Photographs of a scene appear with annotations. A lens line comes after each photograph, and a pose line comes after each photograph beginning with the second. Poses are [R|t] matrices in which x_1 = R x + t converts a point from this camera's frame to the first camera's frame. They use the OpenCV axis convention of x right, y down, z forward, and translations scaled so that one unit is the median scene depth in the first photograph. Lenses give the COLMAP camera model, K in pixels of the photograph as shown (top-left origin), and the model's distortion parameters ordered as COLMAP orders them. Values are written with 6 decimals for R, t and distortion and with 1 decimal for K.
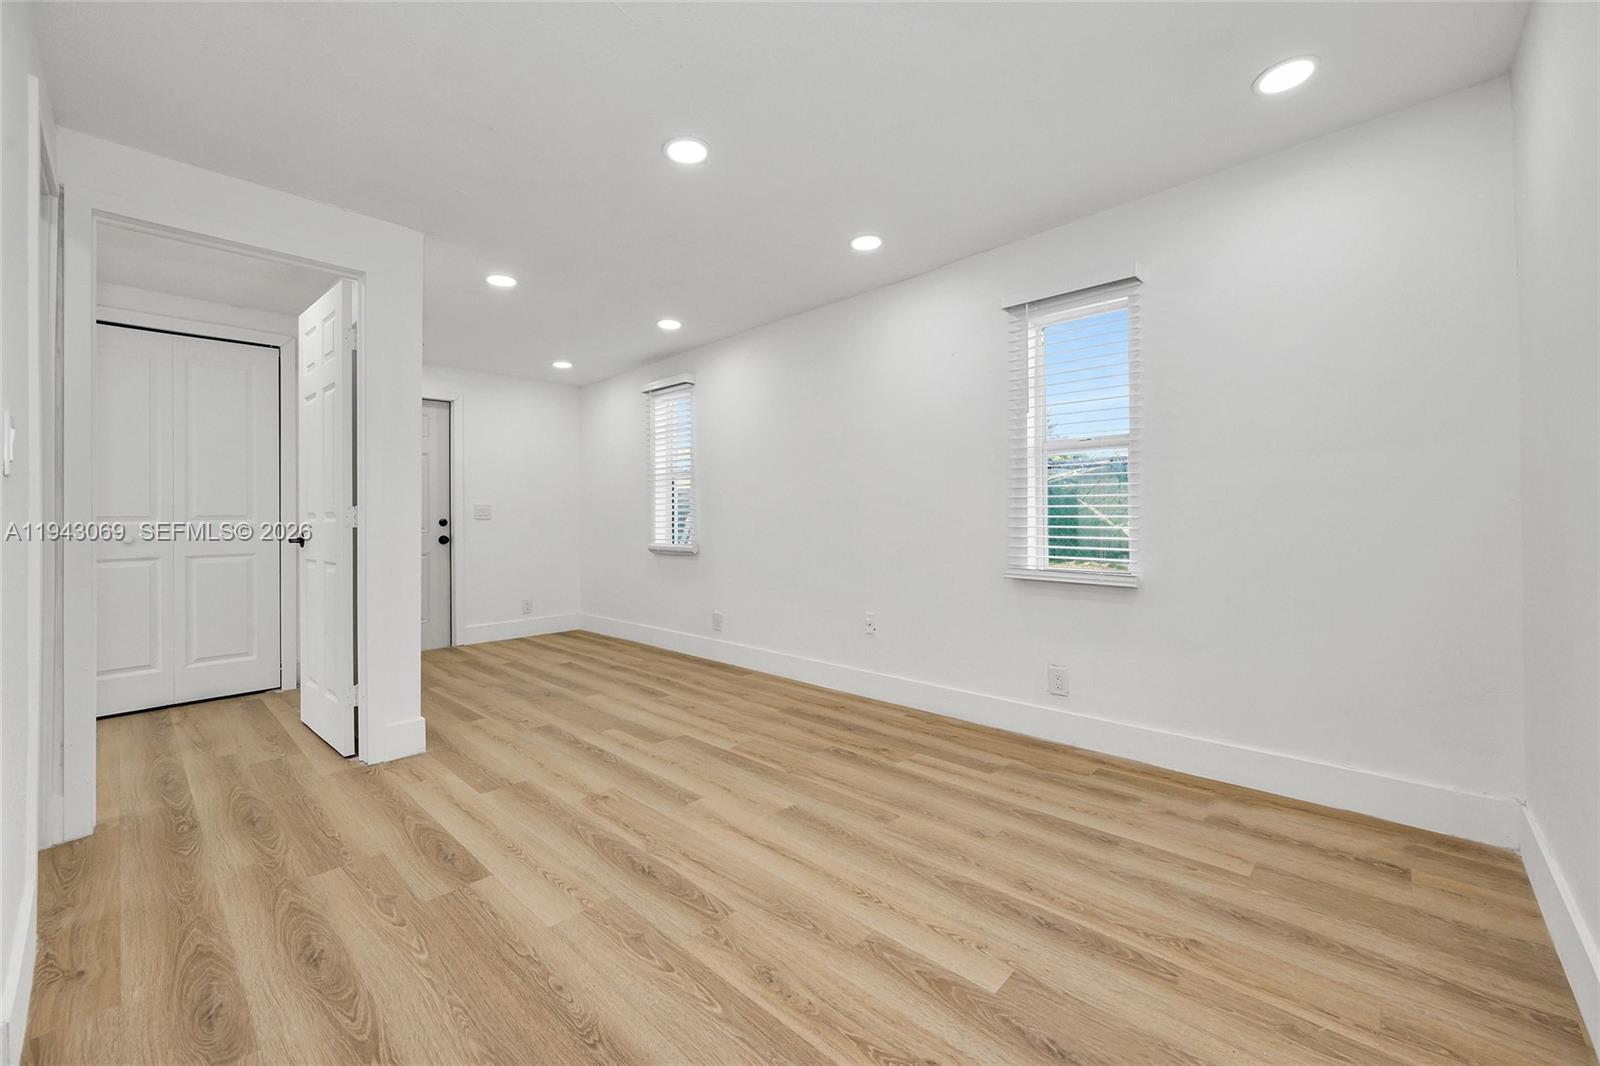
lens RADIAL K [[640.0, 0, 799.2], [0, 640.0, 512.9], [0, 0, 1]] dist [0.000327, -0.000216]
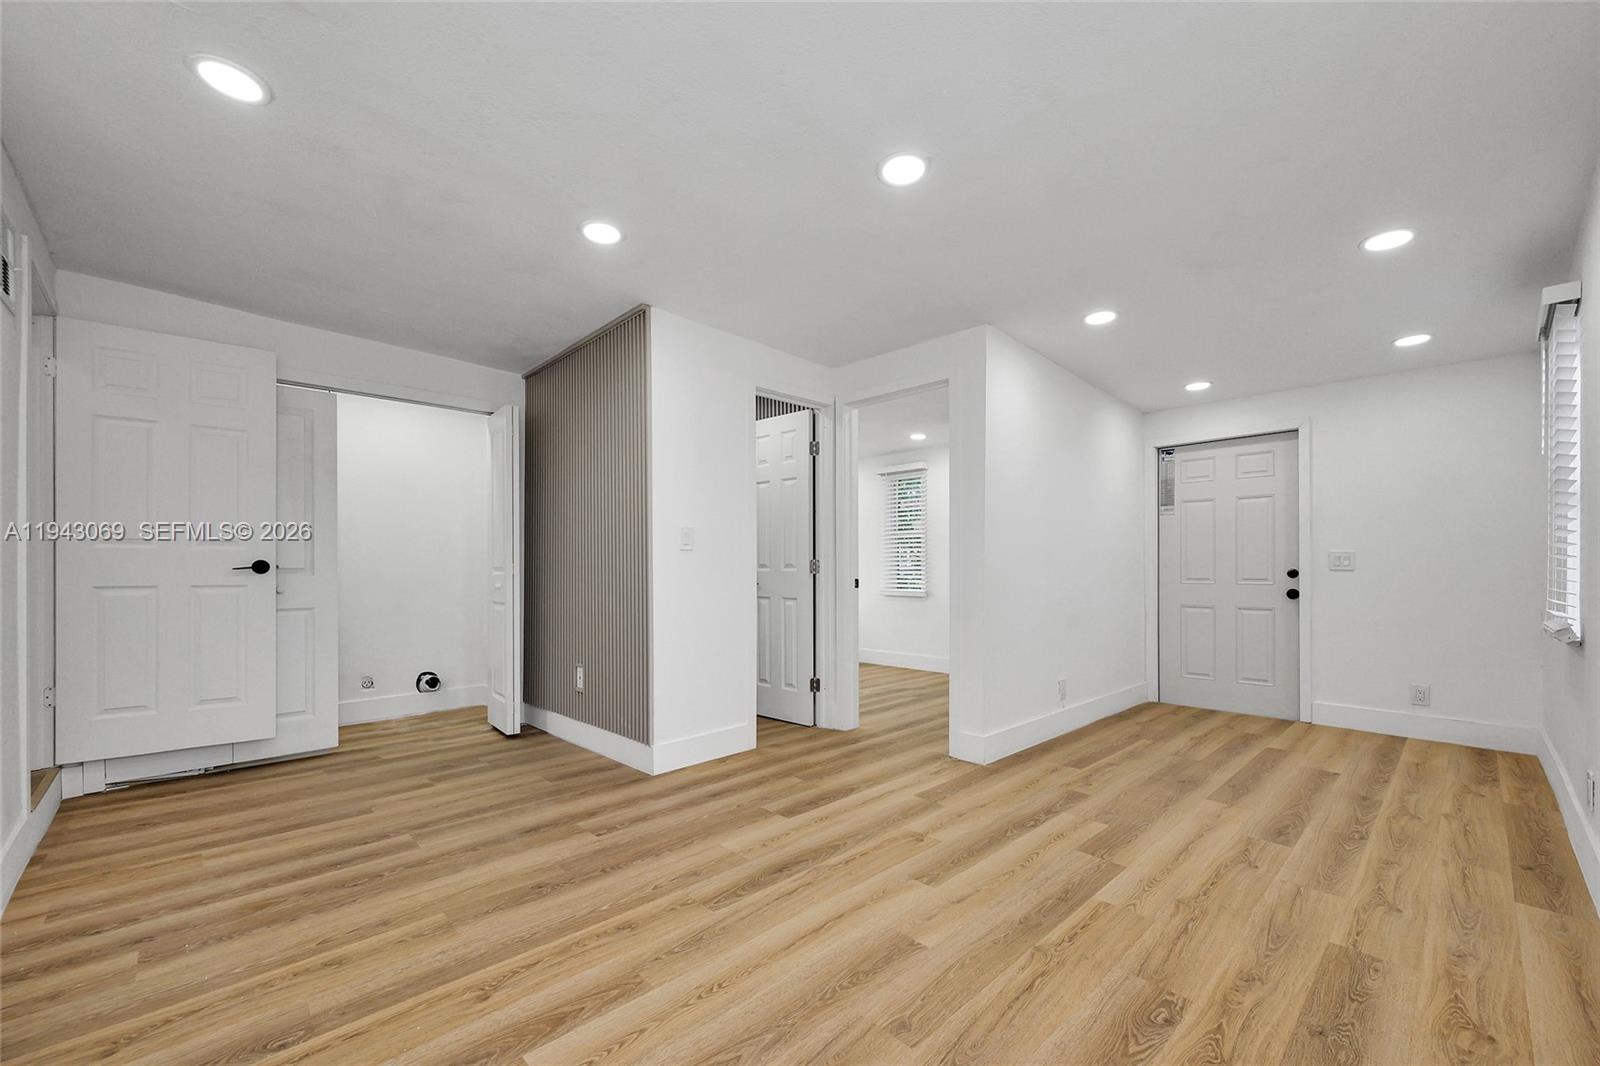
lens RADIAL K [[642.8, 0, 798.2], [0, 642.8, 561.2], [0, 0, 1]] dist [-0.000791, -0.000202]
pose [[-0.056101, -0.004131, -0.998417, 0.656581], [0.003870, 0.999983, -0.004355, 0.000652], [0.998418, -0.004108, -0.056084, 0.768204]]
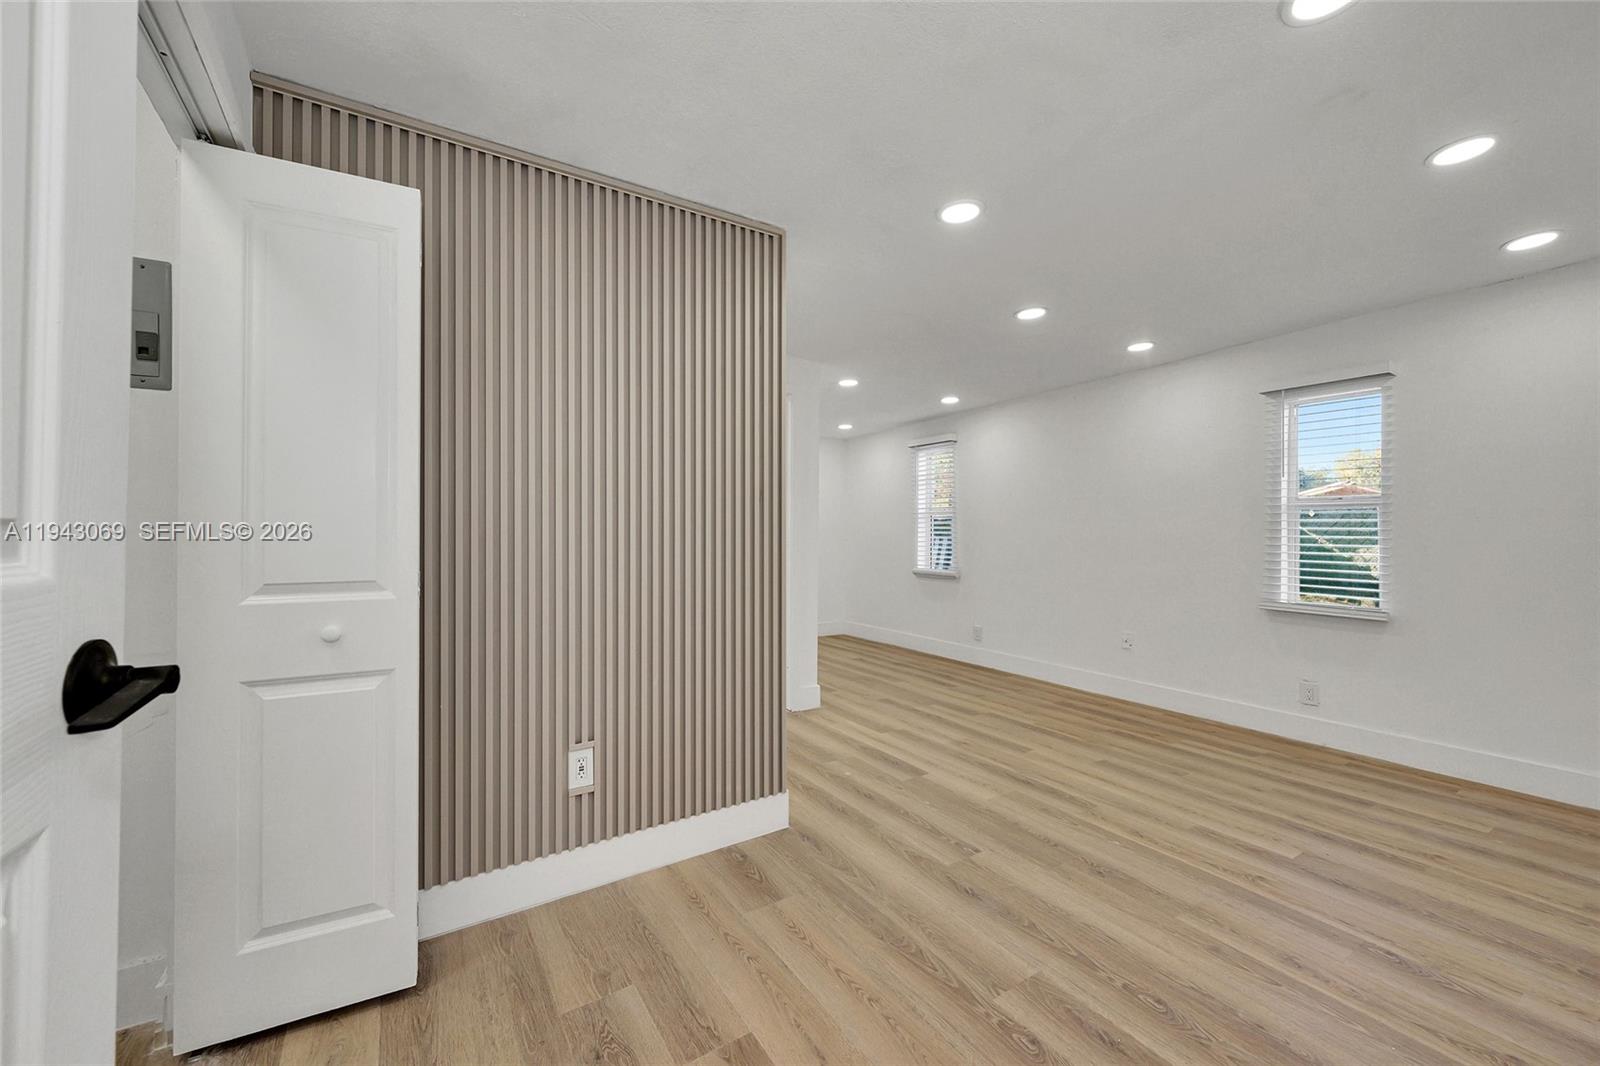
lens RADIAL K [[630.3, 0, 797.9], [0, 630.3, 528.2], [0, 0, 1]] dist [0.000324, 0.000193]
pose [[0.968941, 0.011489, -0.247023, -0.288484], [-0.012049, 0.999927, -0.000755, -0.051521], [0.246997, 0.003708, 0.969009, -0.483040]]
